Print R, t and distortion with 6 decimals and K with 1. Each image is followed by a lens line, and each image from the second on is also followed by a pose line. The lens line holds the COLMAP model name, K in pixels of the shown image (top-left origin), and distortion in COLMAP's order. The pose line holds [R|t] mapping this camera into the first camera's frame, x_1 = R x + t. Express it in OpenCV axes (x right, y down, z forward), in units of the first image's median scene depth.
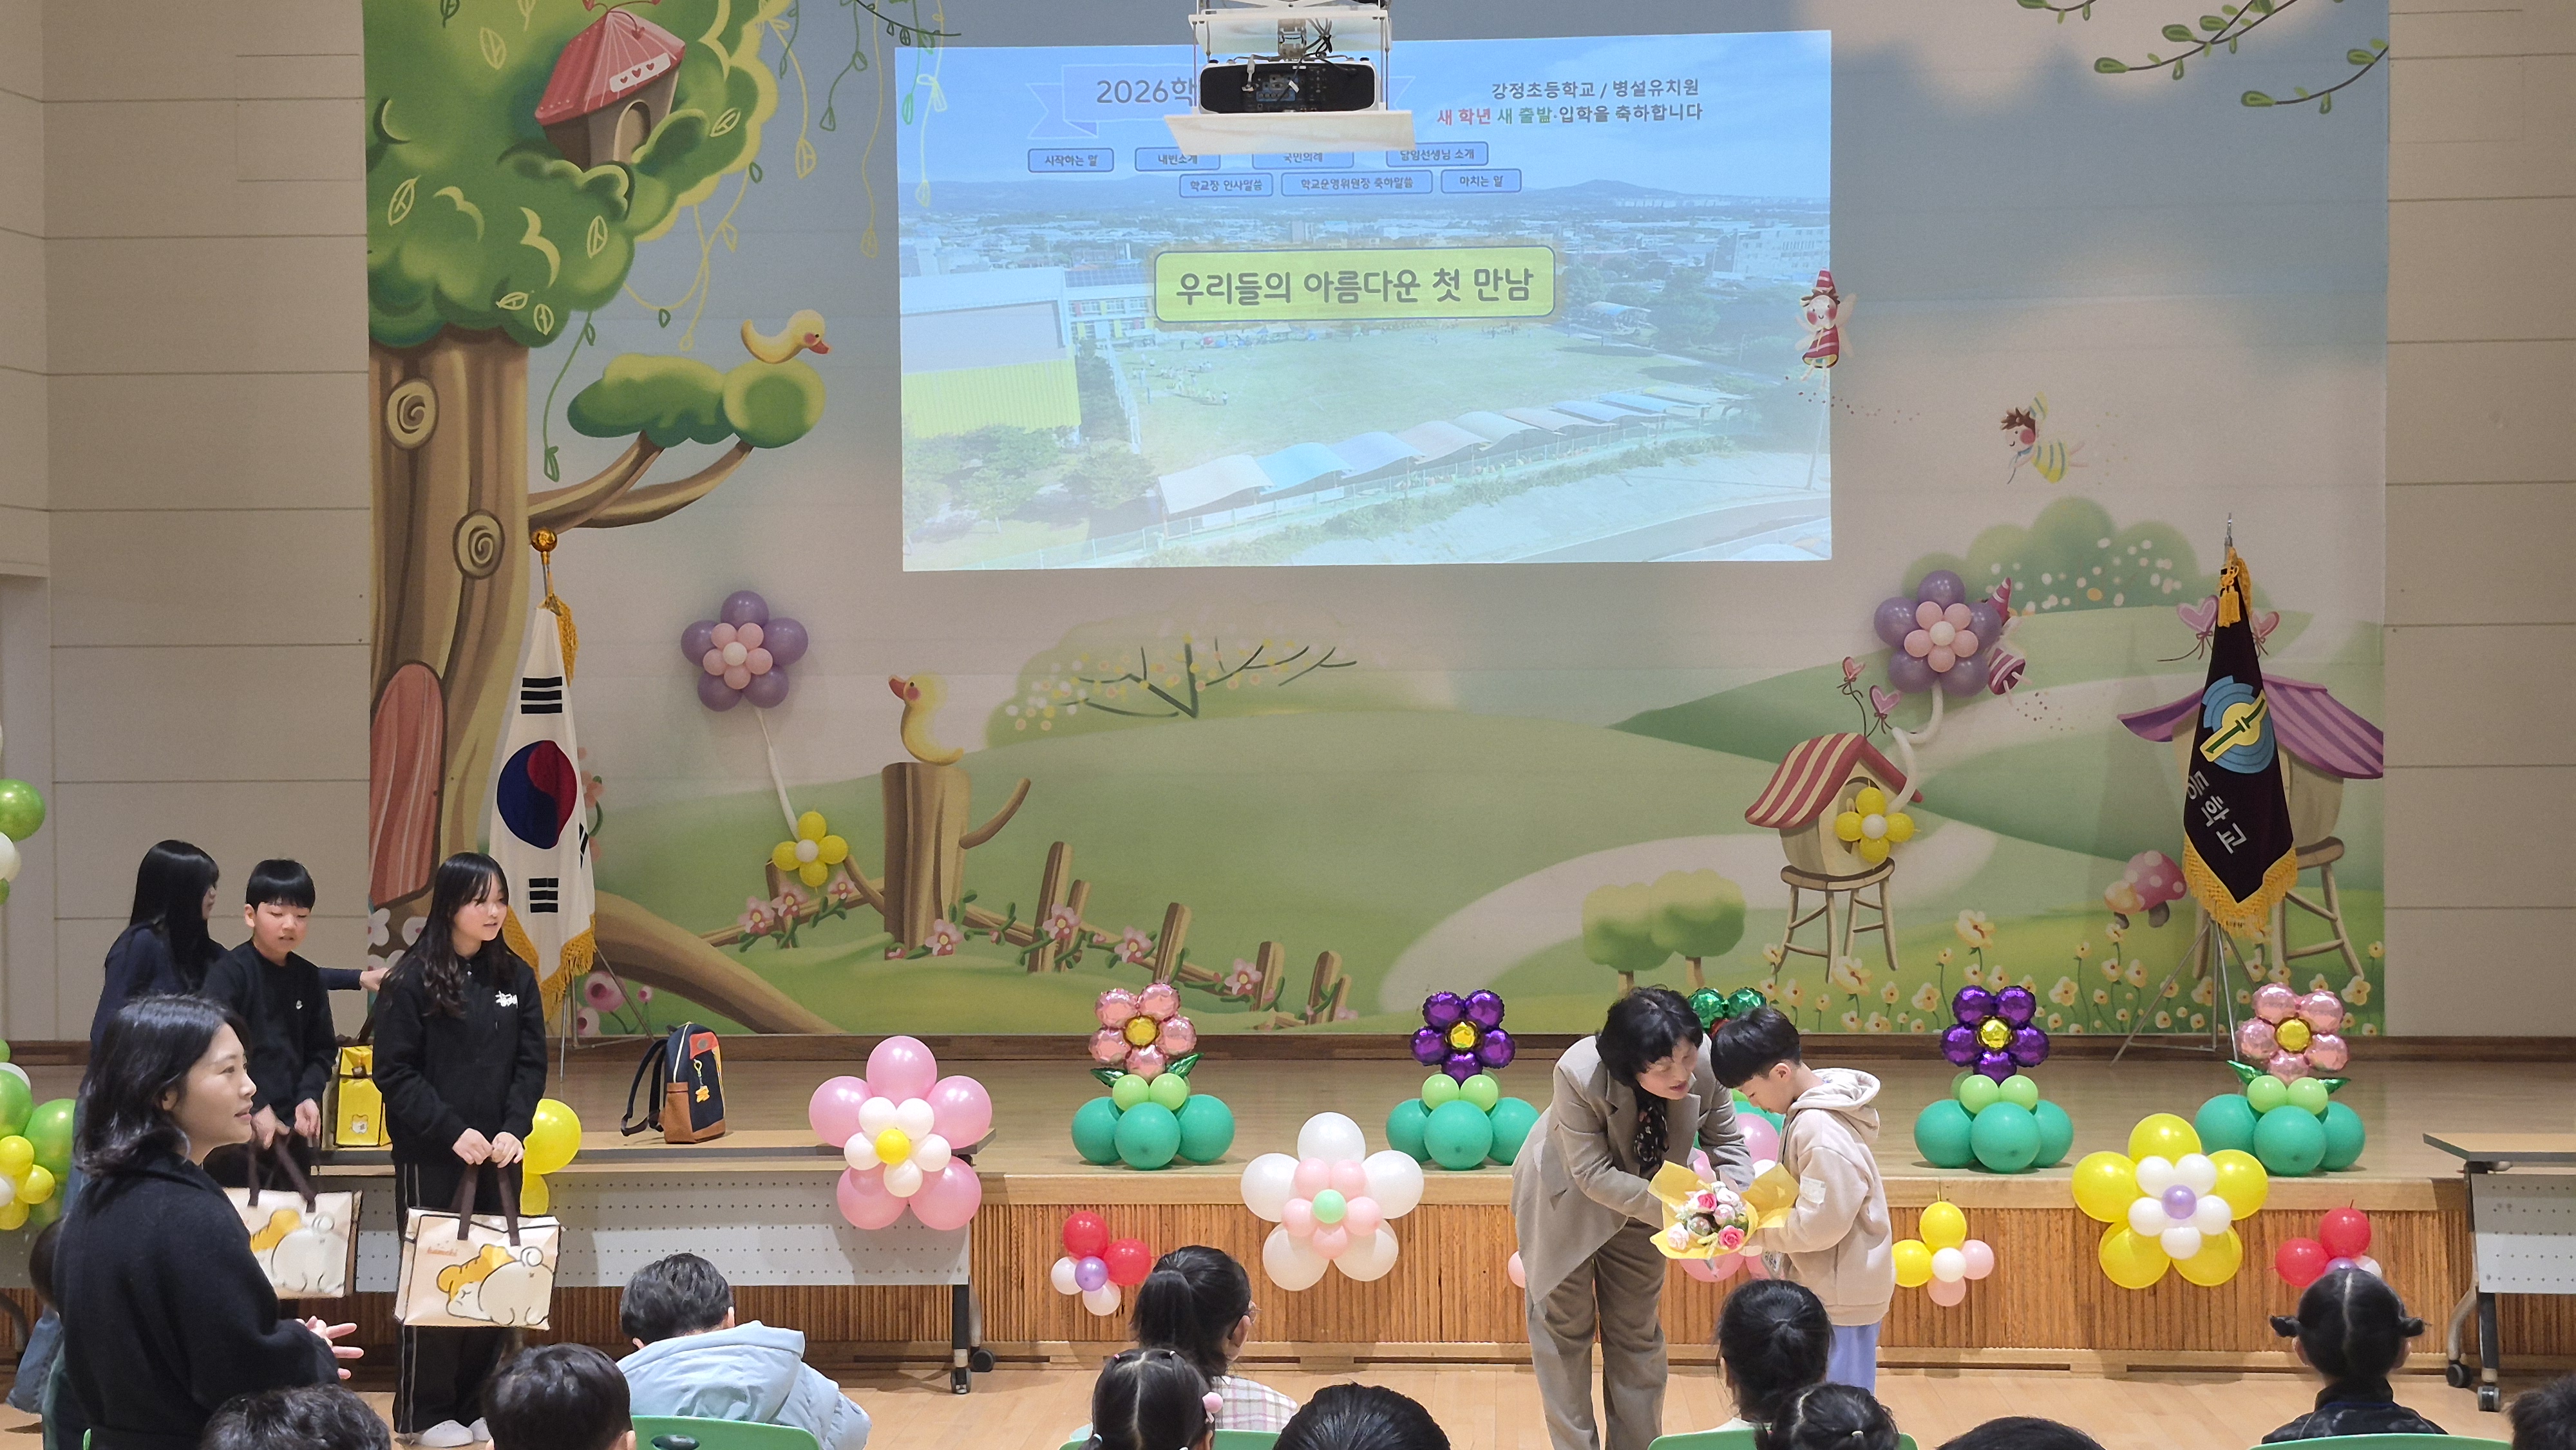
lens RADIAL K [[3325.3, 0, 1250.1], [0, 3325.3, 729.3], [0, 0, 1]] dist [0.163888, -0.418063]
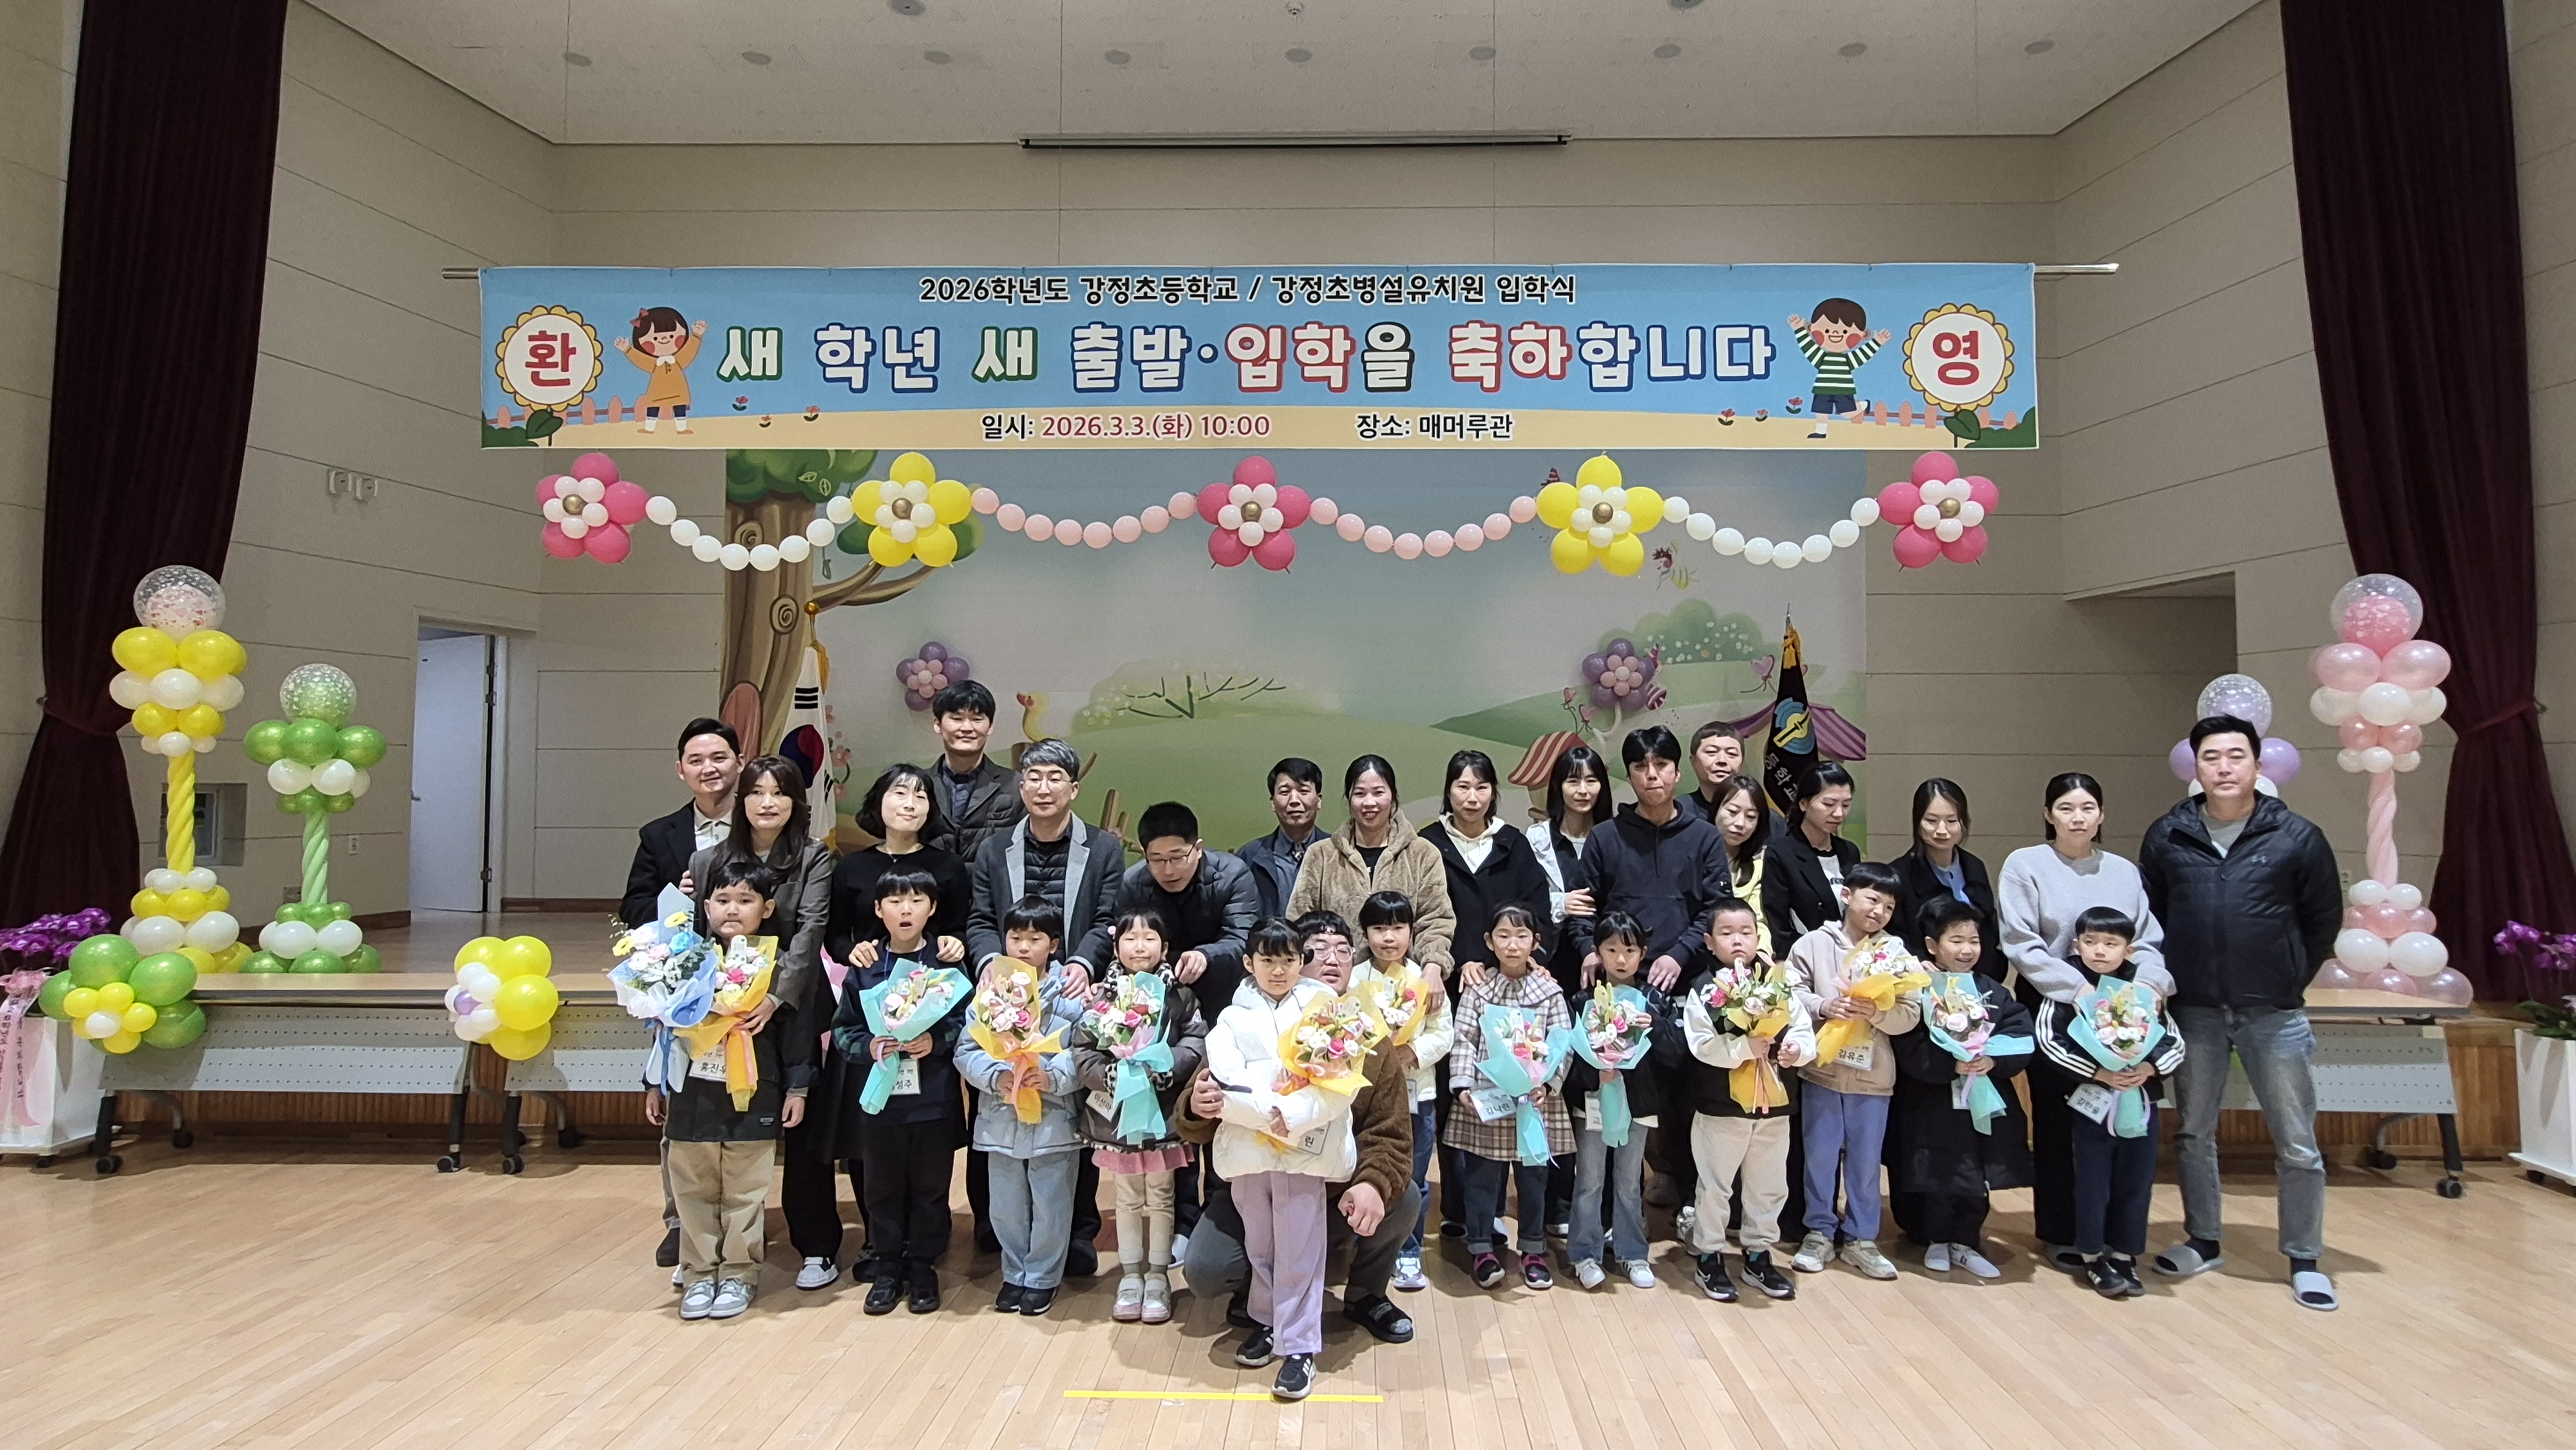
lens RADIAL K [[1407.2, 0, 1288.0], [0, 1407.2, 725.0], [0, 0, 1]] dist [-0.000074, 0.000216]
pose [[0.999417, 0.012982, 0.031592, 0.010329], [-0.012040, 0.999483, -0.029828, 0.021747], [-0.031963, 0.029430, 0.999056, 0.271018]]
